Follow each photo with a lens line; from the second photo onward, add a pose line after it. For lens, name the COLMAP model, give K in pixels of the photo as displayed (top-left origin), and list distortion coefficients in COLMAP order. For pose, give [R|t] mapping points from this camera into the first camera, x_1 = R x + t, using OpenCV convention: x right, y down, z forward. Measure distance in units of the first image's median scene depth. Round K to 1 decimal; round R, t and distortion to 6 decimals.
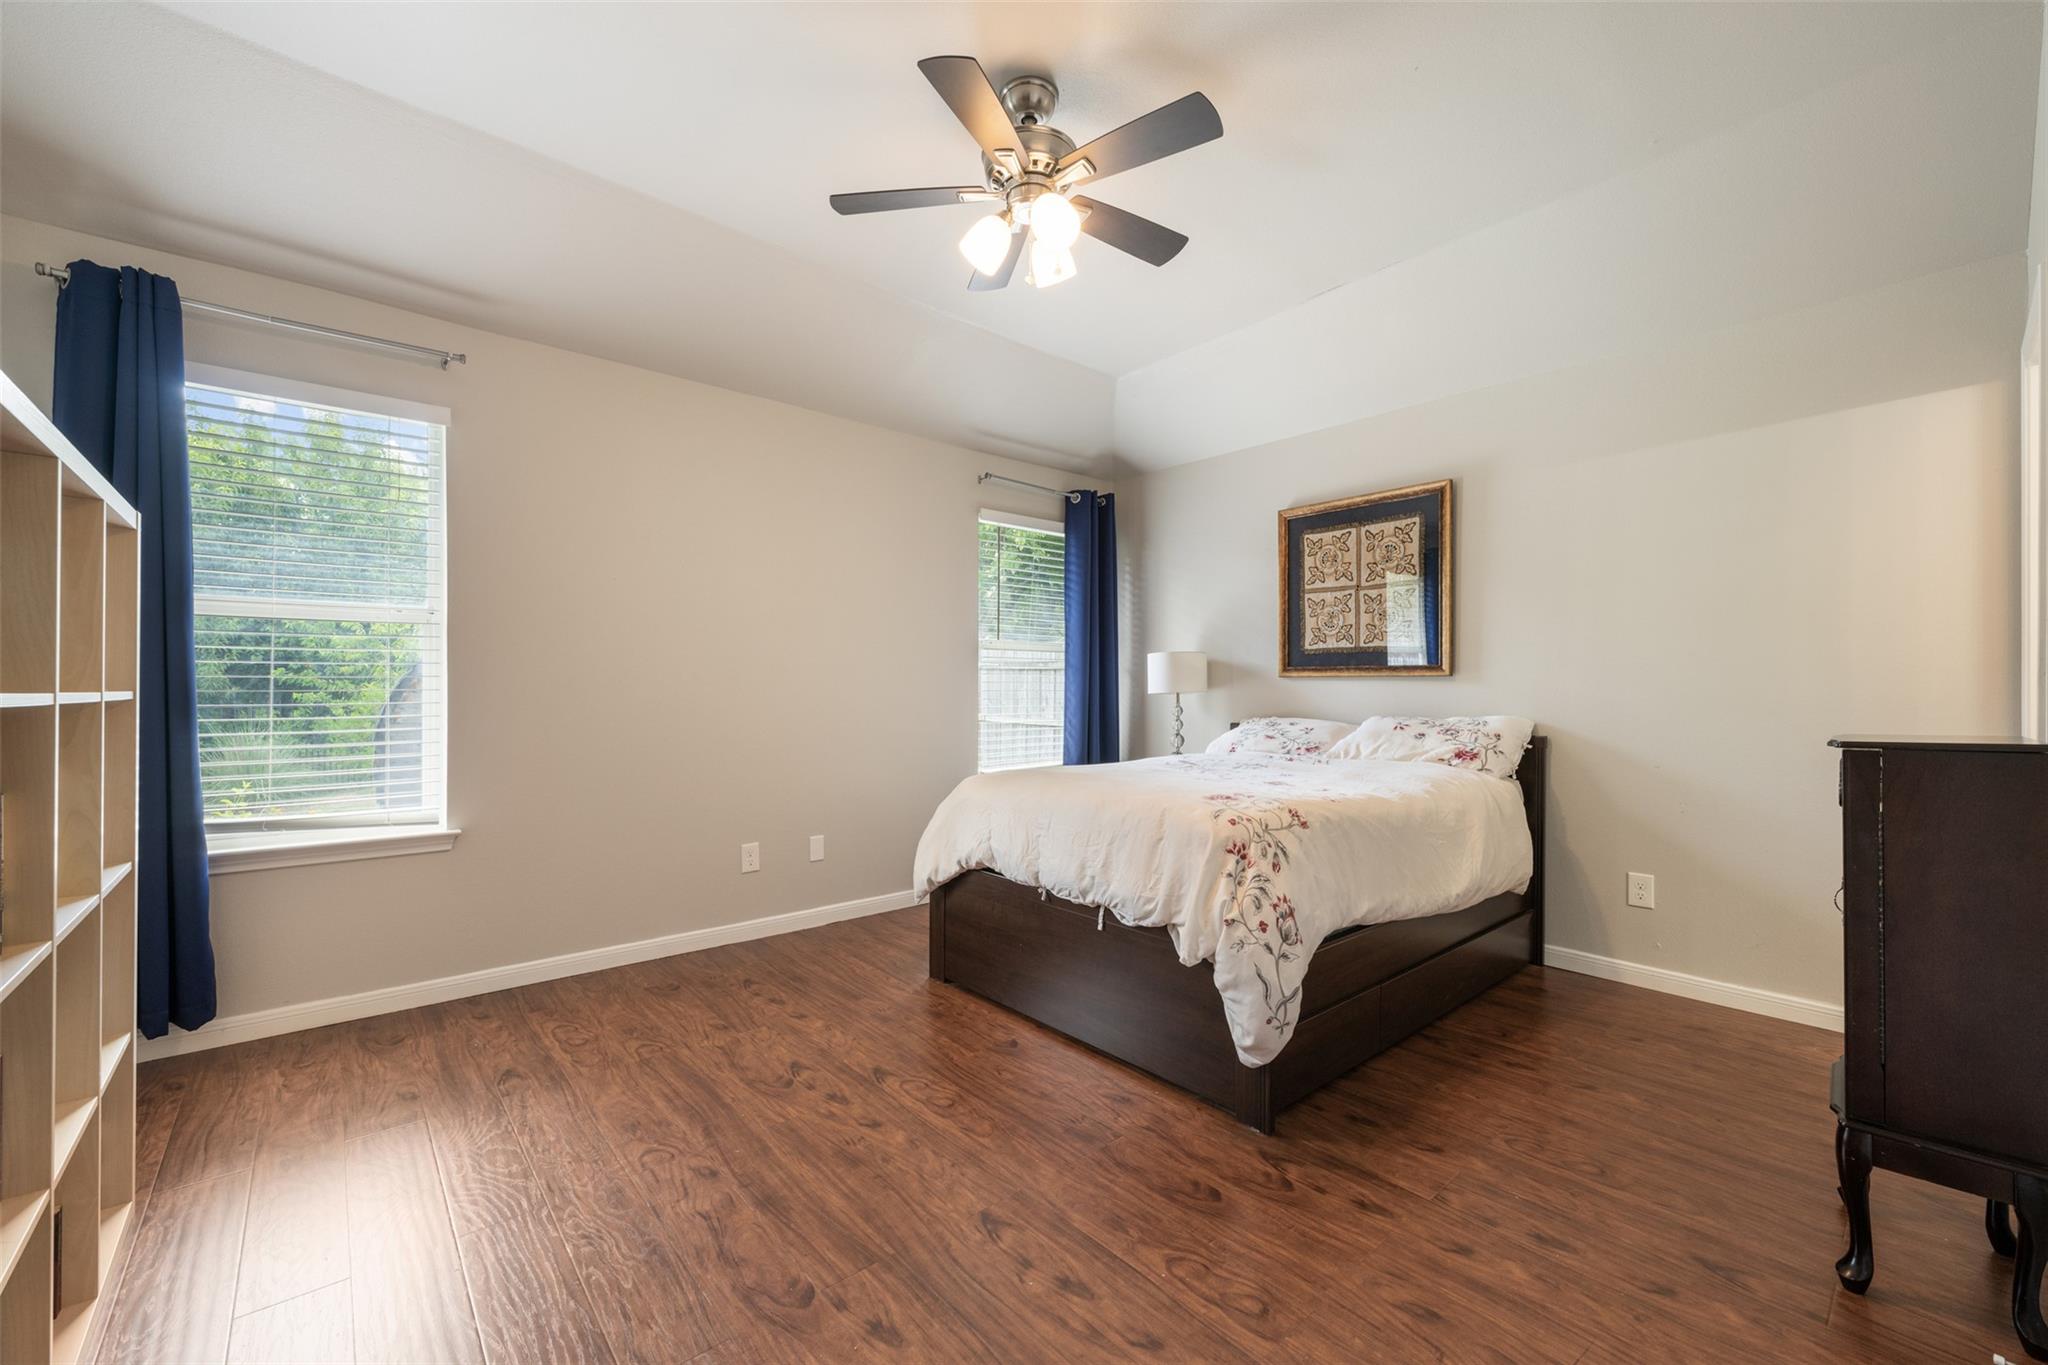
lens RADIAL K [[815.5, 0, 1021.2], [0, 815.5, 685.4], [0, 0, 1]] dist [-0.000730, -0.000038]
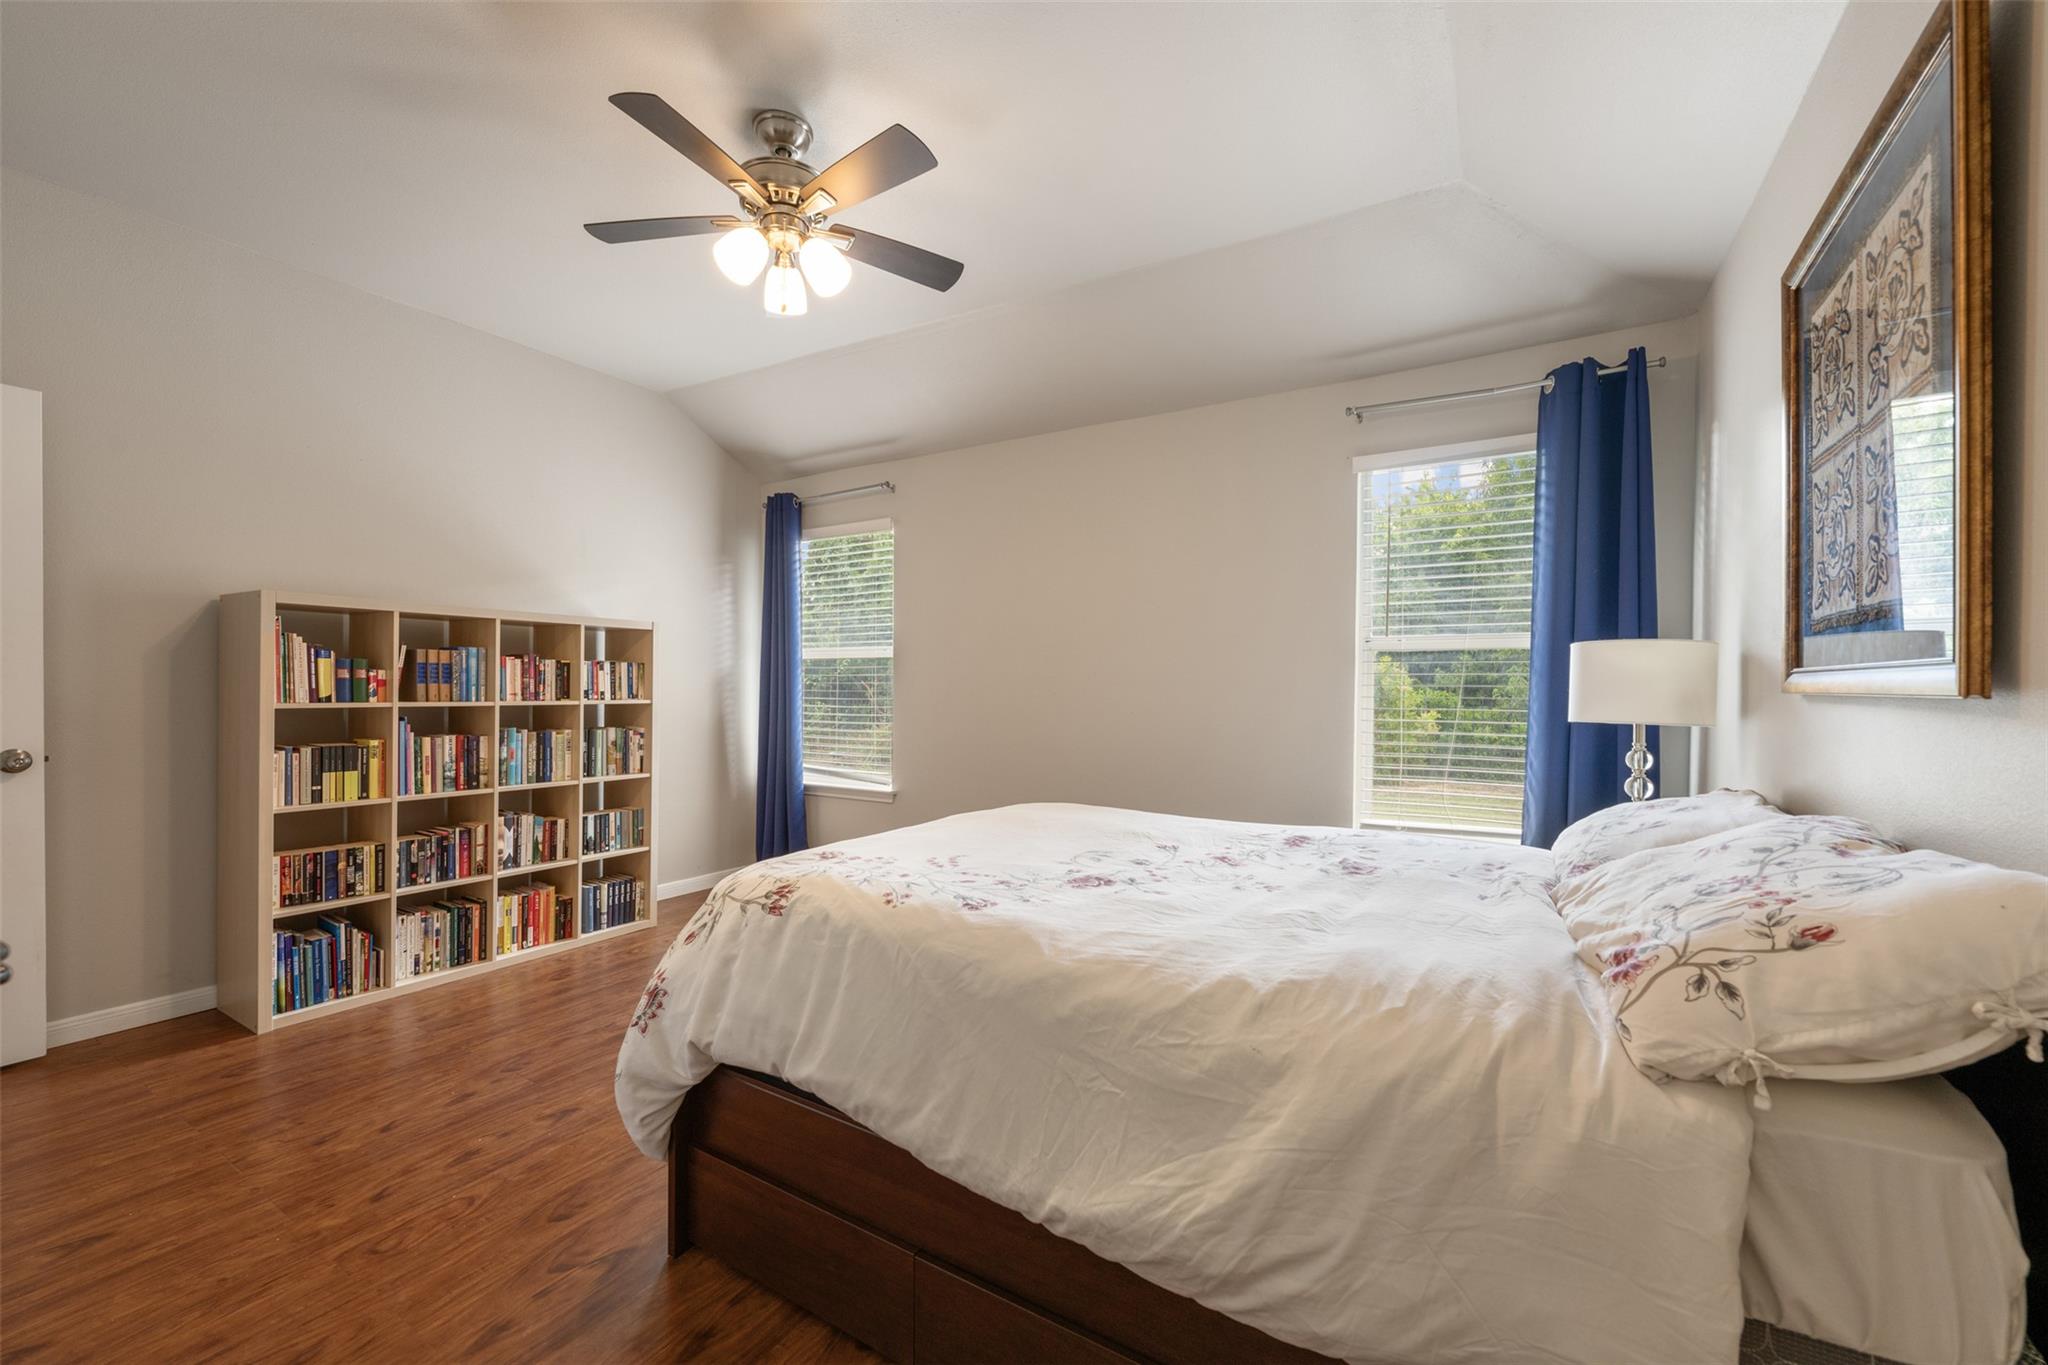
lens RADIAL K [[815.5, 0, 1021.2], [0, 815.5, 685.4], [0, 0, 1]] dist [-0.000730, -0.000038]
pose [[0.305842, -0.001827, -0.952081, 0.852800], [-0.004233, 0.999986, -0.003278, -0.016310], [0.952073, 0.005033, 0.305830, 0.770501]]
